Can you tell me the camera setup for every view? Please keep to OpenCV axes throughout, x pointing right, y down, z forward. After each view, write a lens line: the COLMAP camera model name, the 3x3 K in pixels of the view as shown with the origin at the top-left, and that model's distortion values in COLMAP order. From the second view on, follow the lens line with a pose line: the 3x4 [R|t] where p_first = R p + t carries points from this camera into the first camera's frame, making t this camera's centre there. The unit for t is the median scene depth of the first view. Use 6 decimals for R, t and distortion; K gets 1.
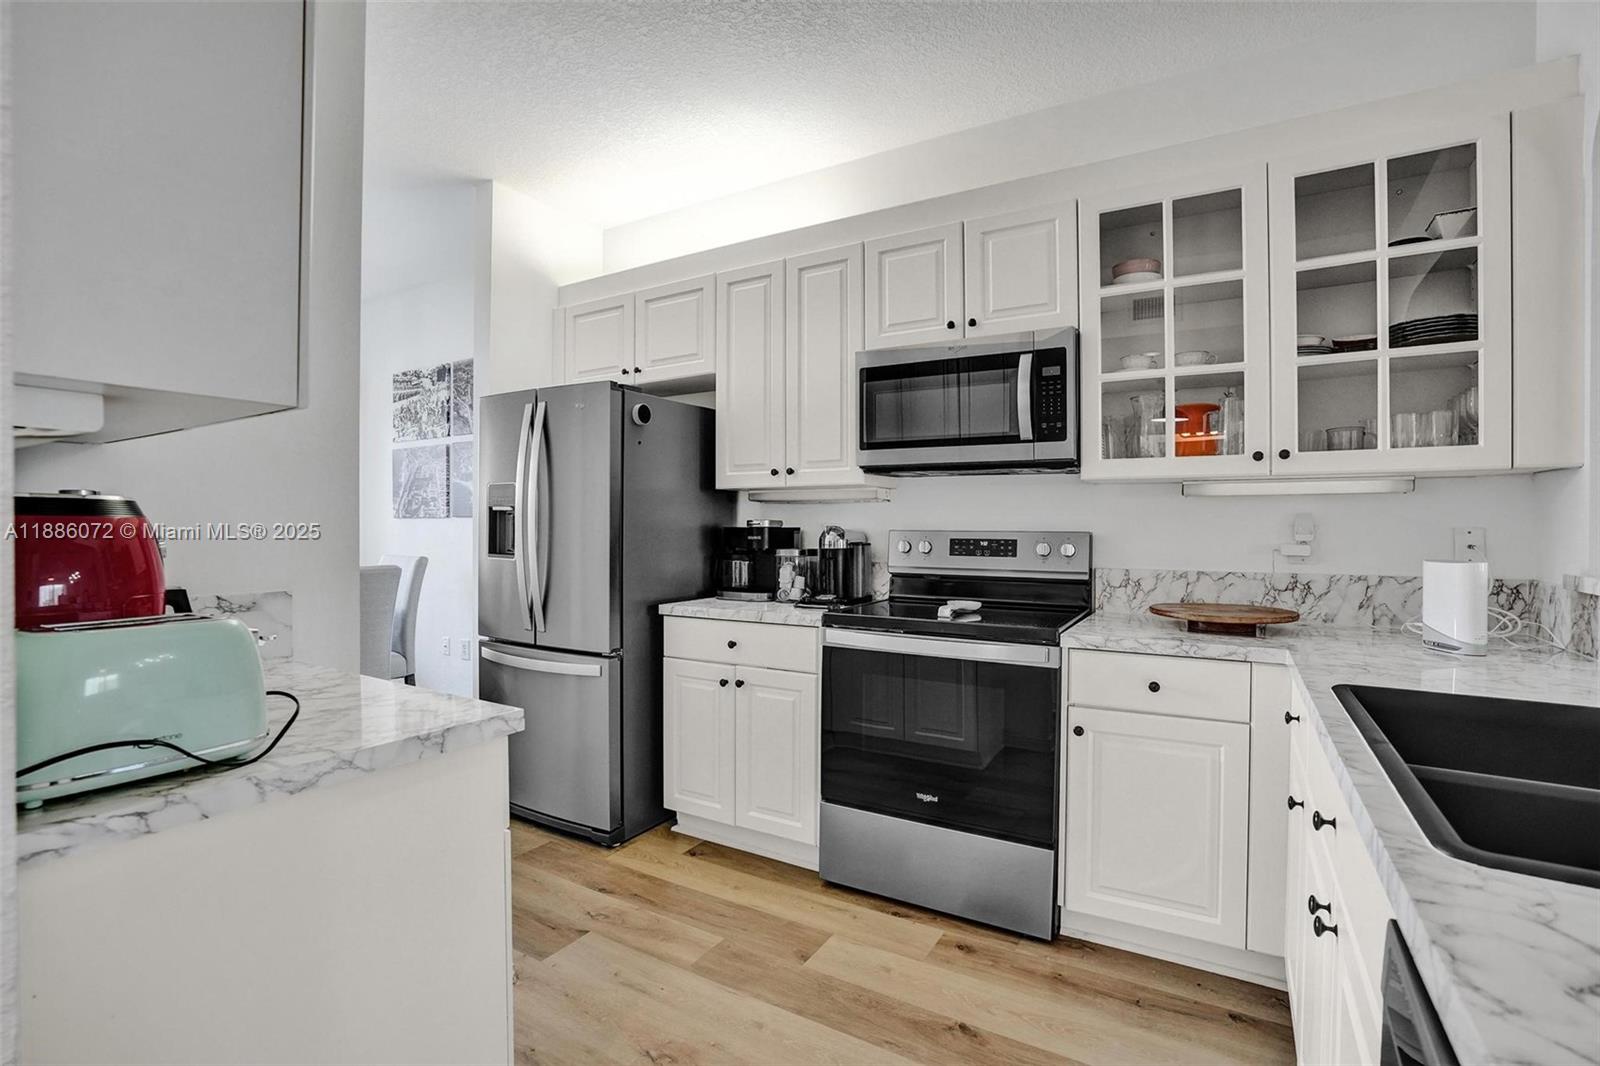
lens RADIAL K [[739.4, 0, 800.8], [0, 739.4, 529.0], [0, 0, 1]] dist [-0.070873, 0.029077]
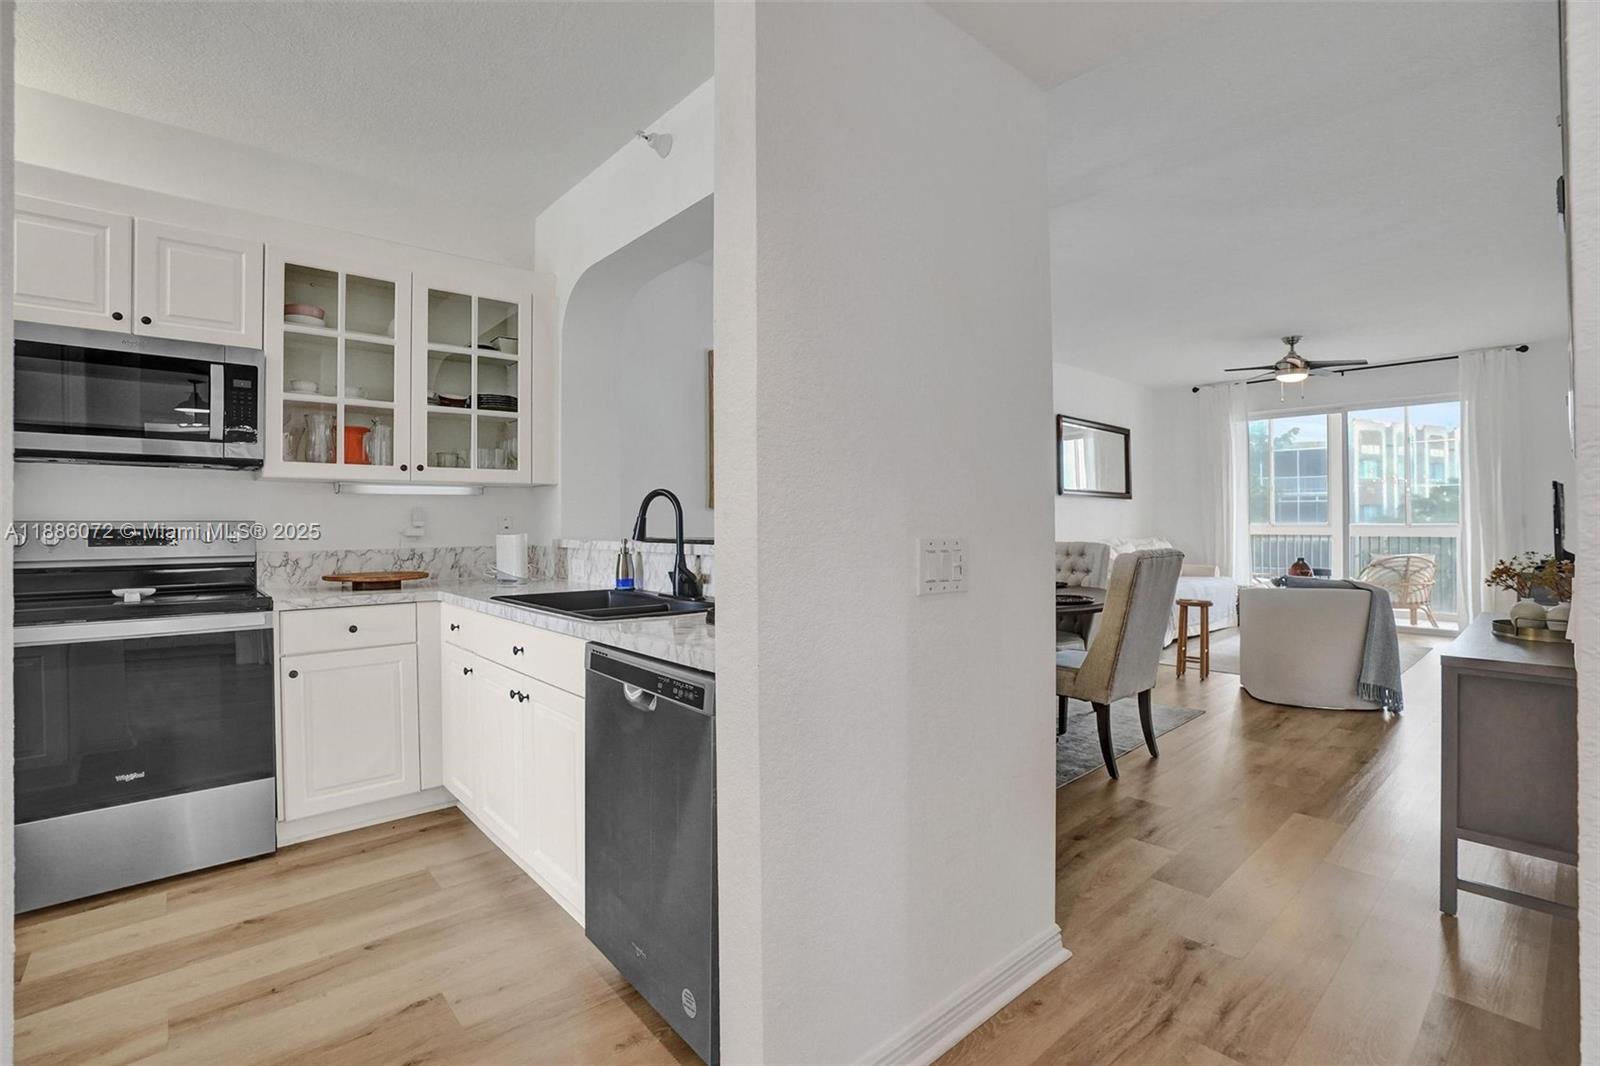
lens RADIAL K [[738.6, 0, 801.7], [0, 738.6, 518.4], [0, 0, 1]] dist [-0.070105, 0.029719]
pose [[0.308137, 0.001073, 0.951342, -0.468519], [0.011071, 0.999928, -0.004713, 0.016568], [-0.951278, 0.011985, 0.308102, -0.206576]]
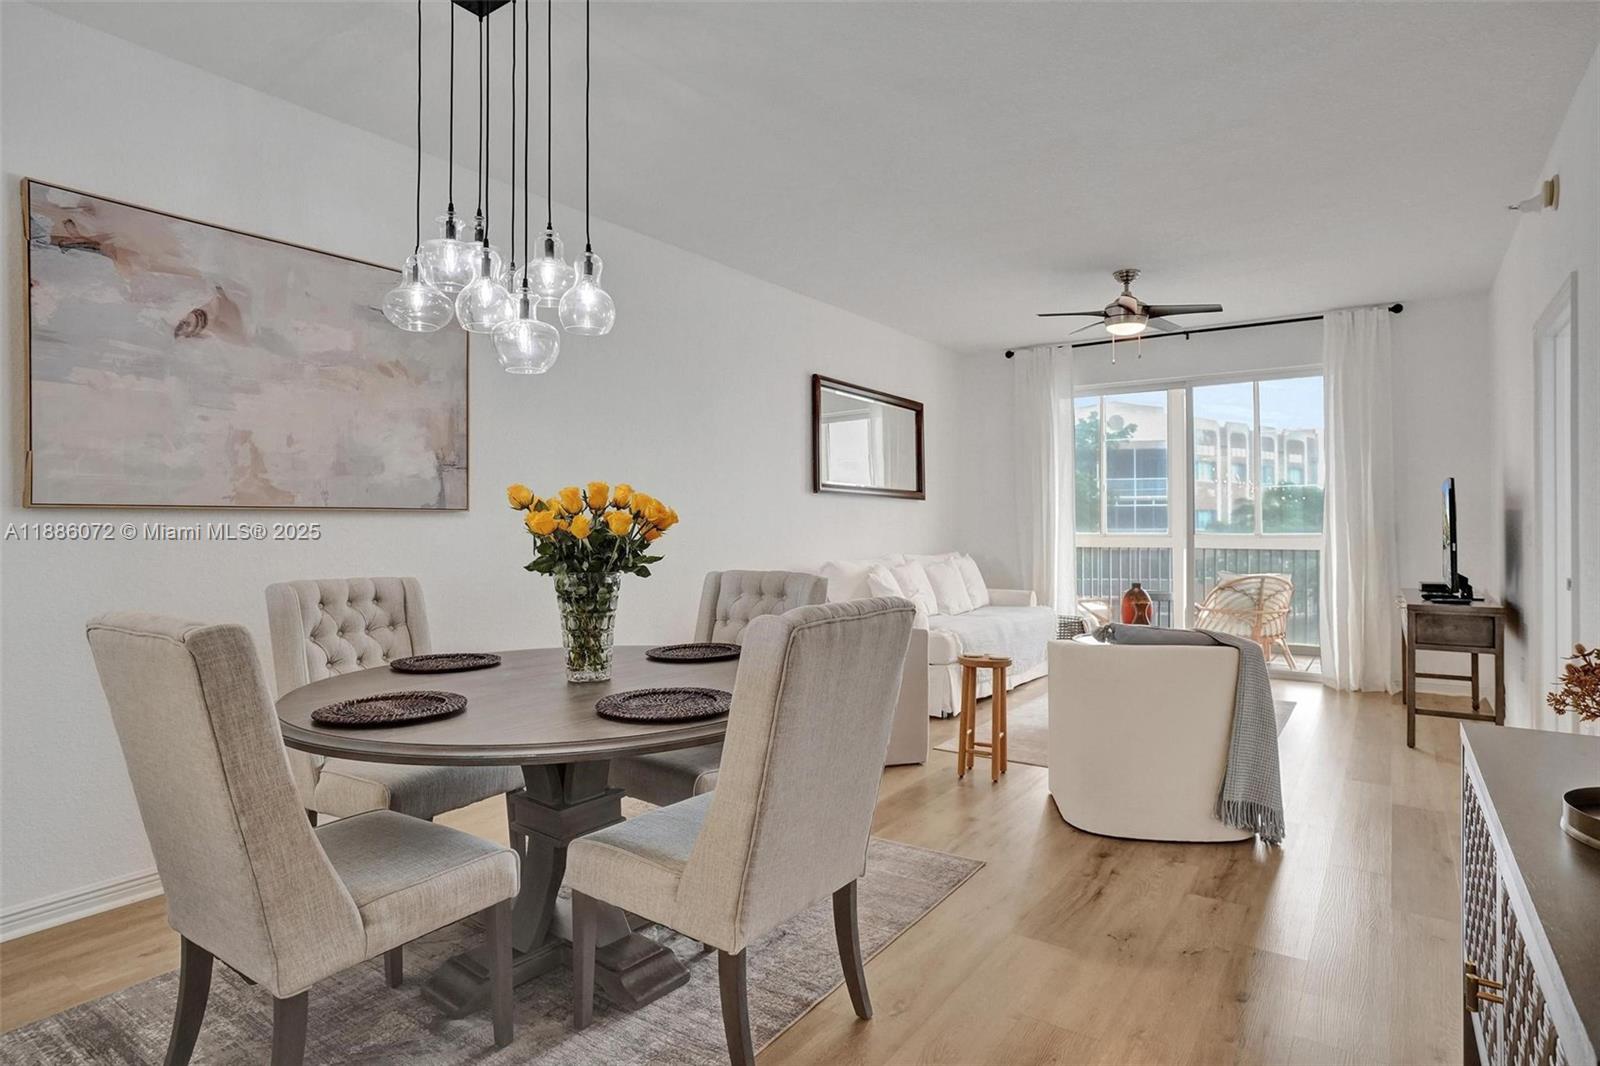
lens RADIAL K [[866.8, 0, 796.8], [0, 866.8, 521.2], [0, 0, 1]] dist [-0.066491, 0.045718]
pose [[0.083882, 0.002932, 0.996471, 0.313984], [0.008211, 0.999960, -0.003633, 0.007591], [-0.996442, 0.008487, 0.083855, -0.445544]]
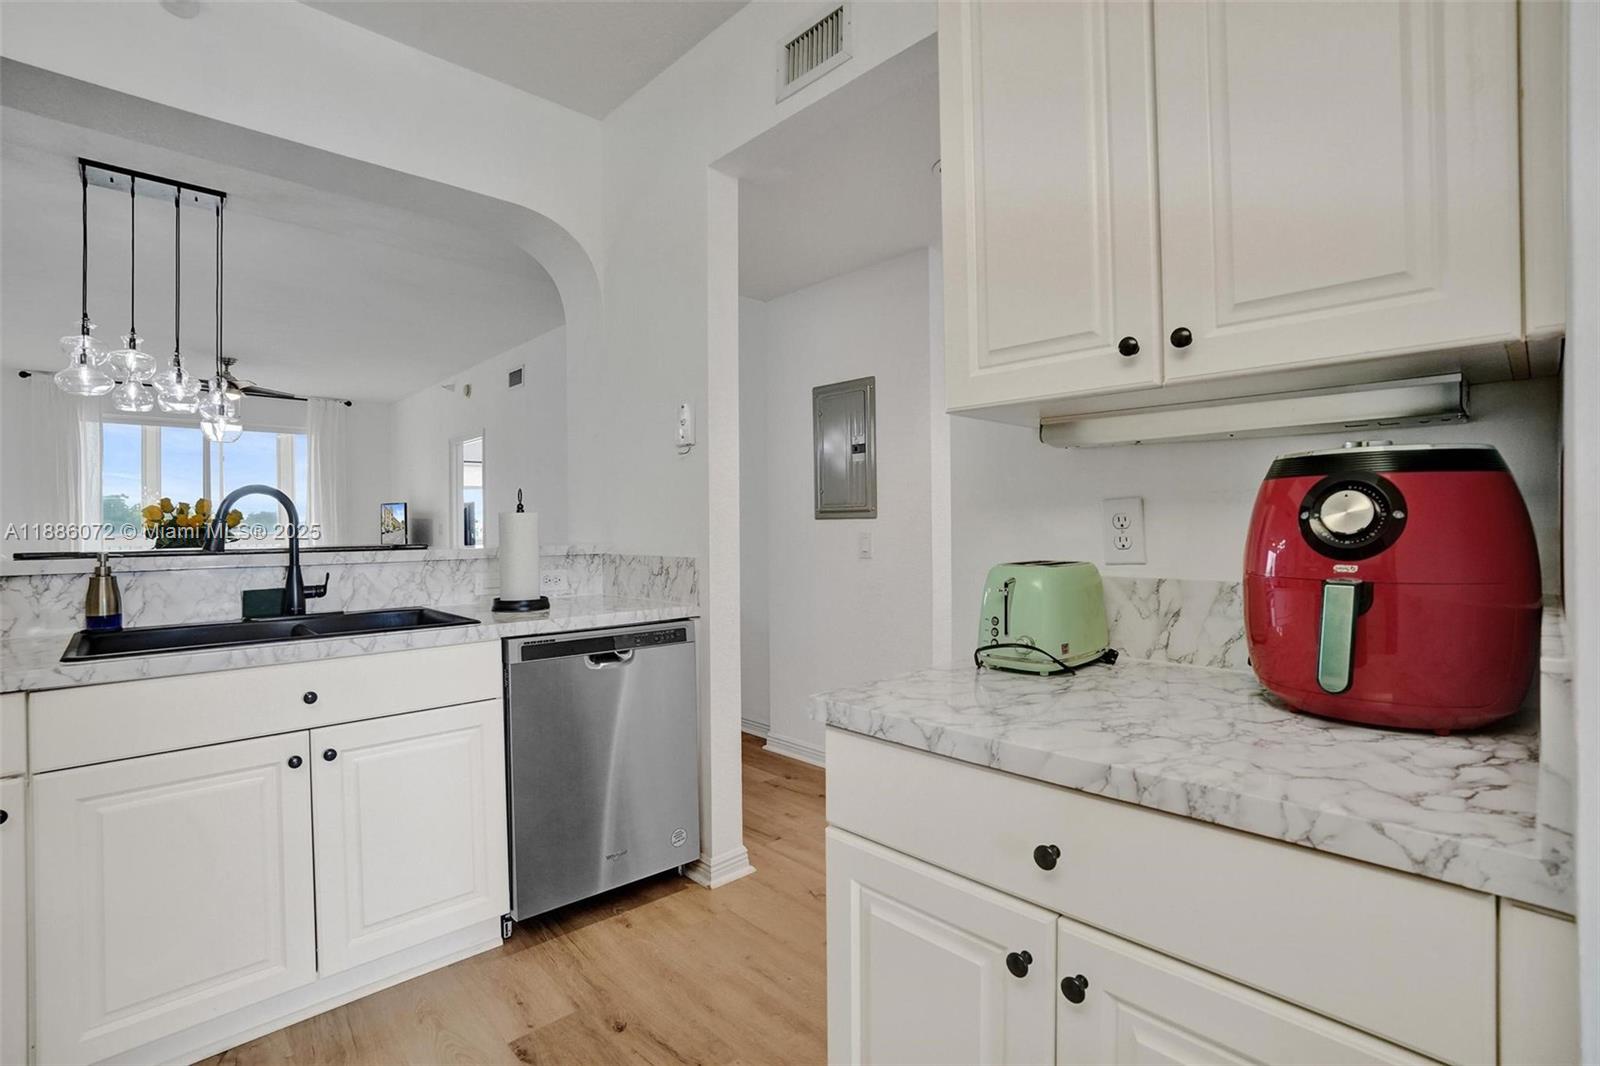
lens RADIAL K [[739.4, 0, 800.8], [0, 739.4, 529.0], [0, 0, 1]] dist [-0.070873, 0.029077]
pose [[-0.962547, 0.004545, 0.271077, -0.323660], [0.008195, 0.999890, 0.012333, 0.011693], [-0.270991, 0.014092, -0.962479, 0.982297]]
